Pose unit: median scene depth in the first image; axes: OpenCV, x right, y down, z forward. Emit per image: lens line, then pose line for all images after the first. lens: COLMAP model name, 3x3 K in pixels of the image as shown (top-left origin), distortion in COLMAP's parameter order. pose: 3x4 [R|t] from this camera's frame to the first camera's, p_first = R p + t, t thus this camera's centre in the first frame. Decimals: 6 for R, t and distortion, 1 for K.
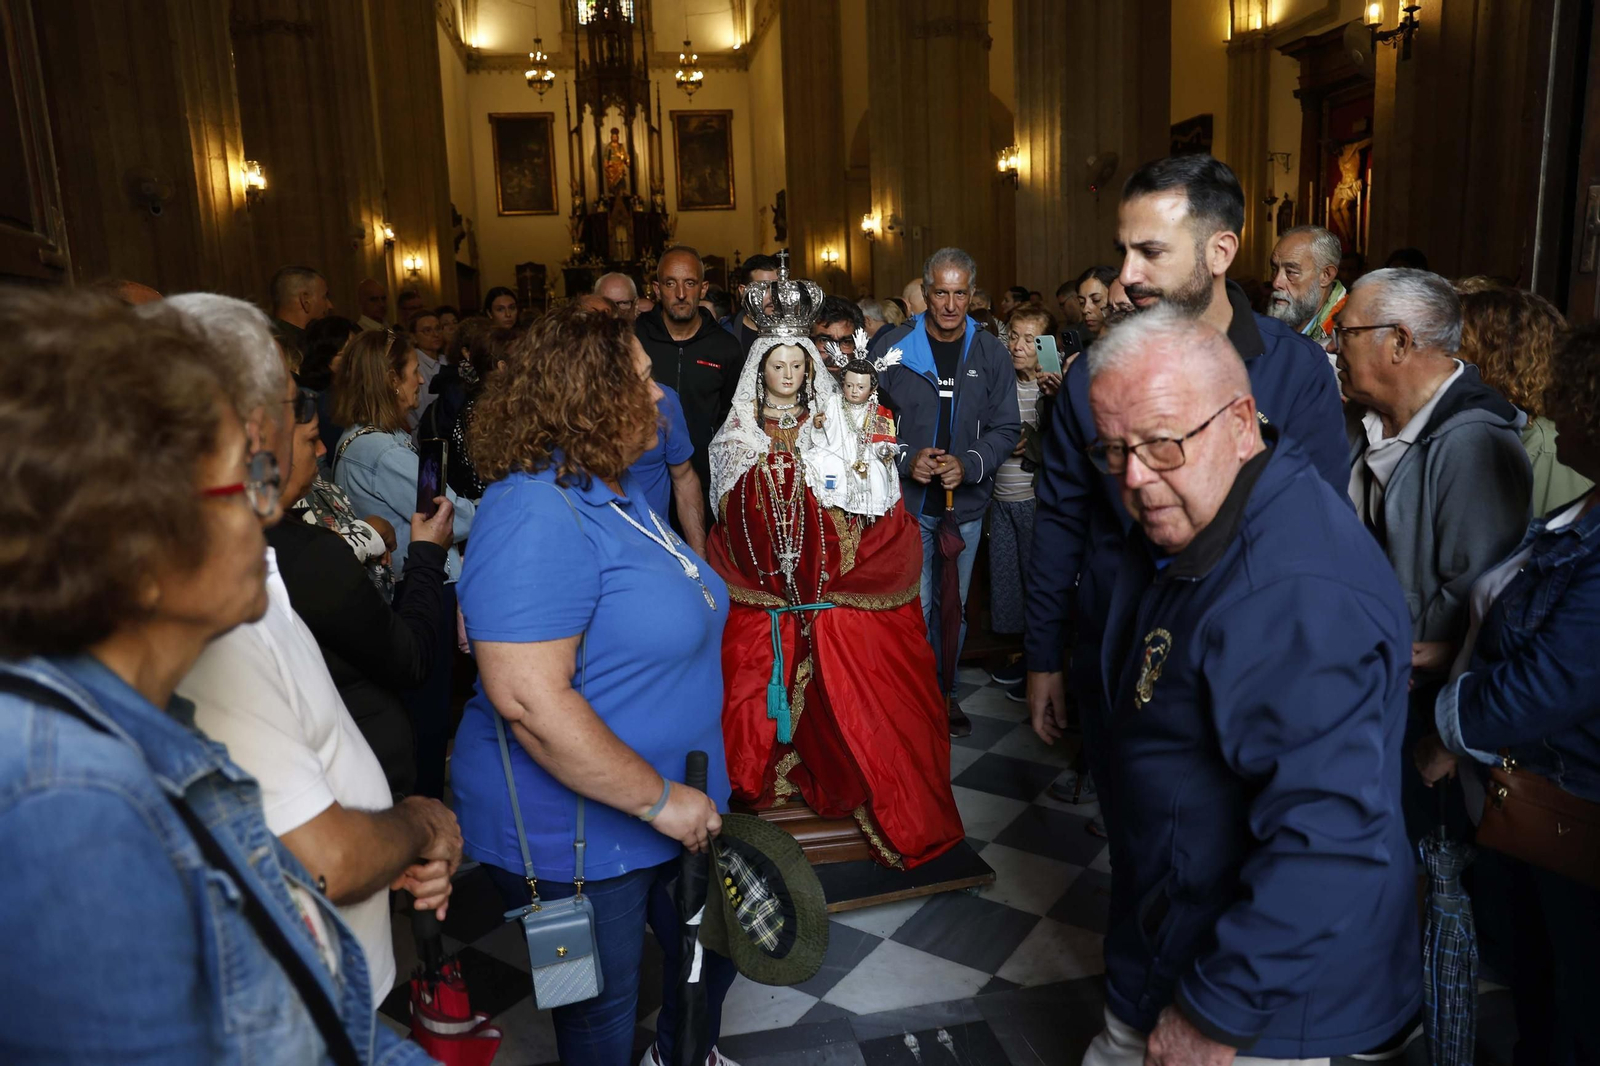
lens RADIAL K [[1089.9, 0, 800.0], [0, 1089.9, 533.0], [0, 0, 1]] dist [-0.066122, 0.050706]
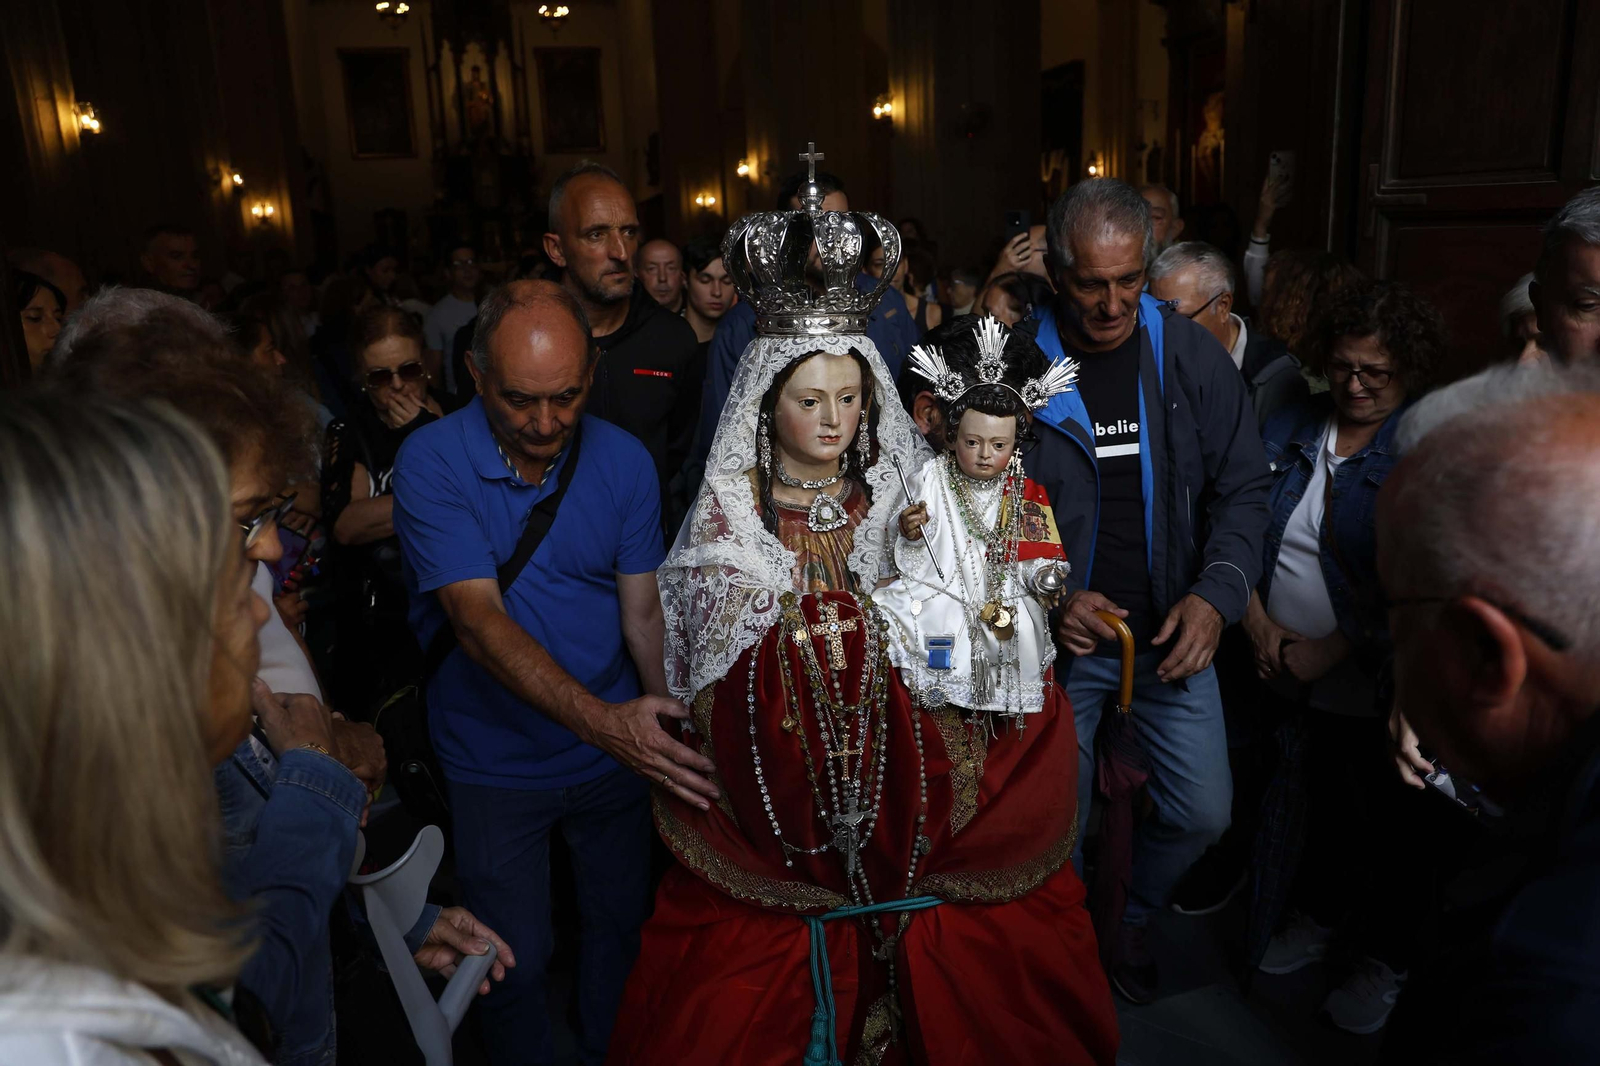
lens RADIAL K [[1096.7, 0, 825.7], [0, 1096.7, 539.1], [0, 0, 1]] dist [-0.088611, 0.056359]
pose [[0.991290, -0.034635, 0.127064, -0.001325], [0.028041, 0.998183, 0.053326, -0.002118], [-0.128680, -0.049298, 0.990460, 0.009562]]
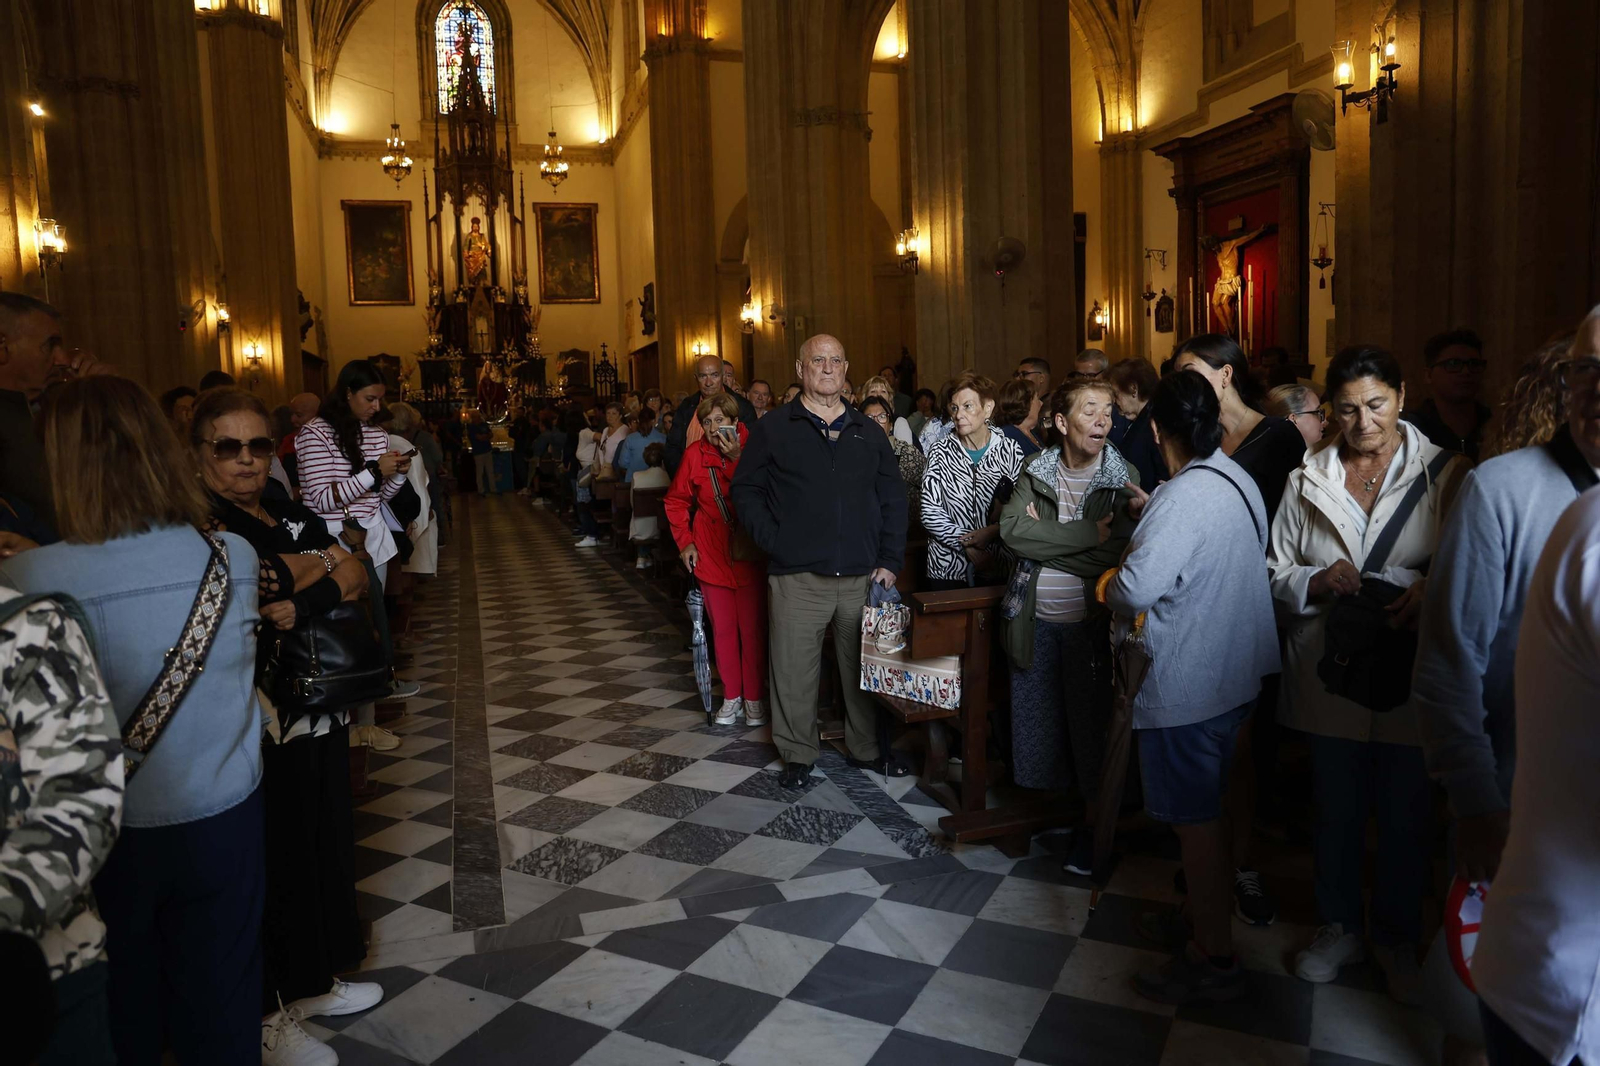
lens RADIAL K [[1089.9, 0, 800.0], [0, 1089.9, 533.0], [0, 0, 1]] dist [-0.066122, 0.050706]
pose [[0.991911, -0.007376, 0.126719, -0.025725], [0.018458, 0.996081, -0.086503, -0.012410], [-0.125585, 0.088142, 0.988160, 0.103817]]
